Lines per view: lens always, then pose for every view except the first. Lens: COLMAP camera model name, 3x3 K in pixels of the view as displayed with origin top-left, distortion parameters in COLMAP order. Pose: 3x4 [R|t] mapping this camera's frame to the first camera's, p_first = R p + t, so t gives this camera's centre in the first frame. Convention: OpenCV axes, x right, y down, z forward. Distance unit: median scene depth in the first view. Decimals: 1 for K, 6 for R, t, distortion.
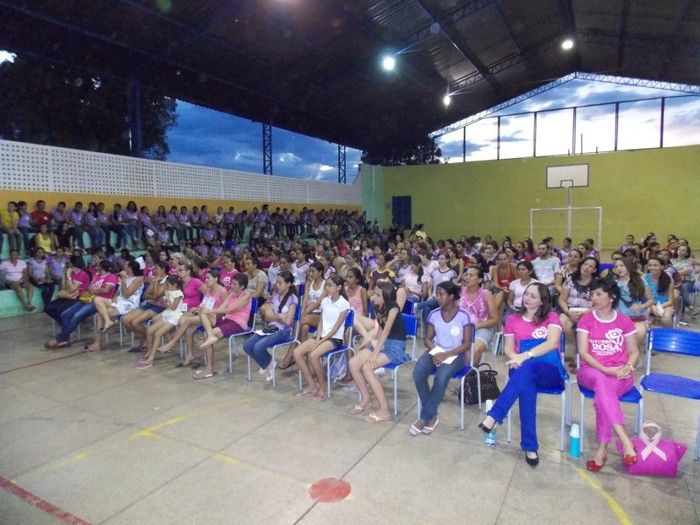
lens RADIAL K [[456.6, 0, 350.0], [0, 456.6, 262.5], [0, 0, 1]] dist [-0.009128, -0.001066]
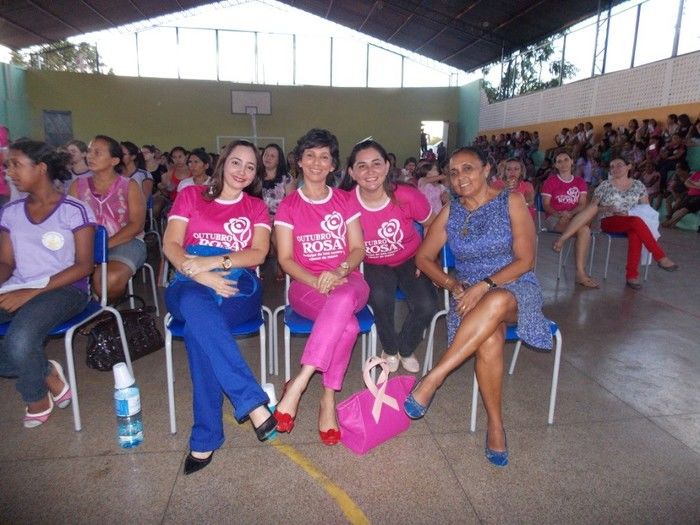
lens RADIAL K [[456.6, 0, 350.0], [0, 456.6, 262.5], [0, 0, 1]] dist [-0.009128, -0.001066]
pose [[0.797527, -0.093286, 0.596027, 0.195033], [0.015638, 0.990837, 0.134155, 0.109052], [-0.603081, -0.097672, 0.791678, 0.423022]]
